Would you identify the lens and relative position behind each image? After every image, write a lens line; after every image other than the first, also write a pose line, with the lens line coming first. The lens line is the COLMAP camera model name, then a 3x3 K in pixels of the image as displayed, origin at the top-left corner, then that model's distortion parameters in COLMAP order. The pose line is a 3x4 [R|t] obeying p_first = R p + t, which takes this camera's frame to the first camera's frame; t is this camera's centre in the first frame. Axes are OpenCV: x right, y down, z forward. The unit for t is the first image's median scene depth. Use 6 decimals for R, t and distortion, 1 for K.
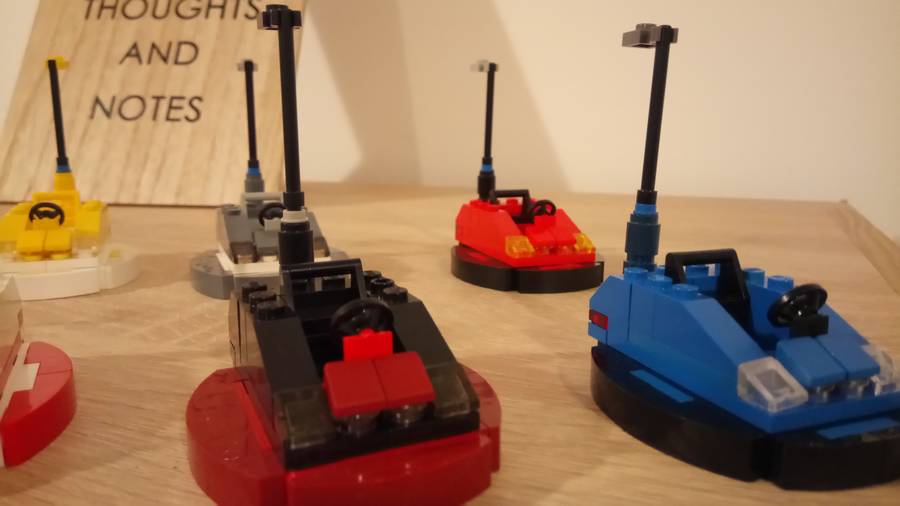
lens RADIAL K [[694.0, 0, 450.0], [0, 694.0, 253.0], [0, 0, 1]] dist [0.121384, -0.237713]
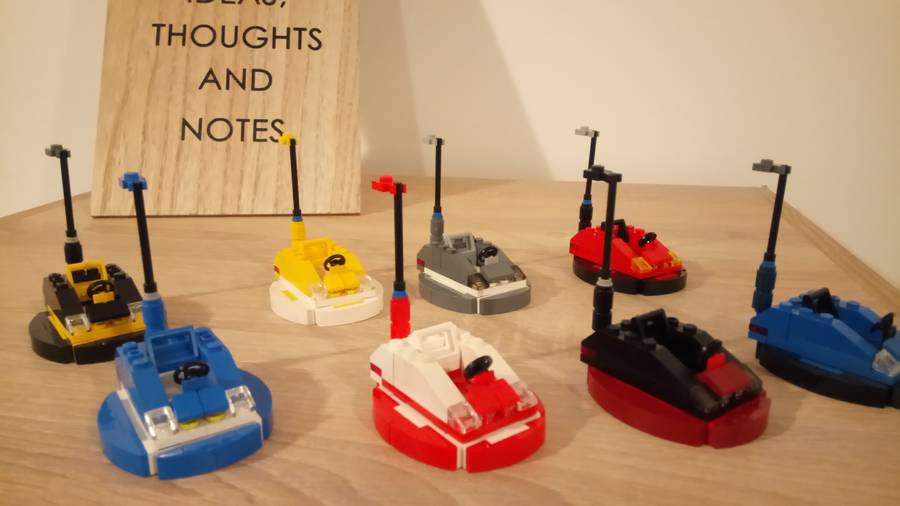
lens RADIAL K [[694.0, 0, 450.0], [0, 694.0, 253.0], [0, 0, 1]] dist [0.121384, -0.237713]
pose [[0.977902, -0.055449, 0.201577, -0.326059], [0.035266, 0.994121, 0.102371, -0.109476], [-0.206068, -0.093000, 0.974108, -0.224730]]
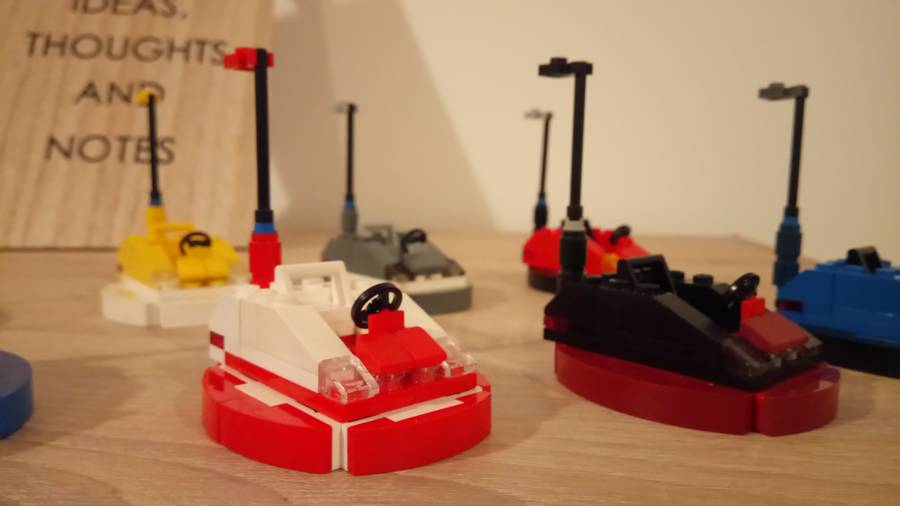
lens RADIAL K [[713.1, 0, 450.0], [0, 713.1, 253.0], [0, 0, 1]] dist [0.077341, -0.193582]
pose [[0.960250, -0.021312, 0.278327, -0.263692], [0.043400, 0.996355, -0.073442, 0.026733], [-0.275747, 0.082603, 0.957674, -0.049627]]
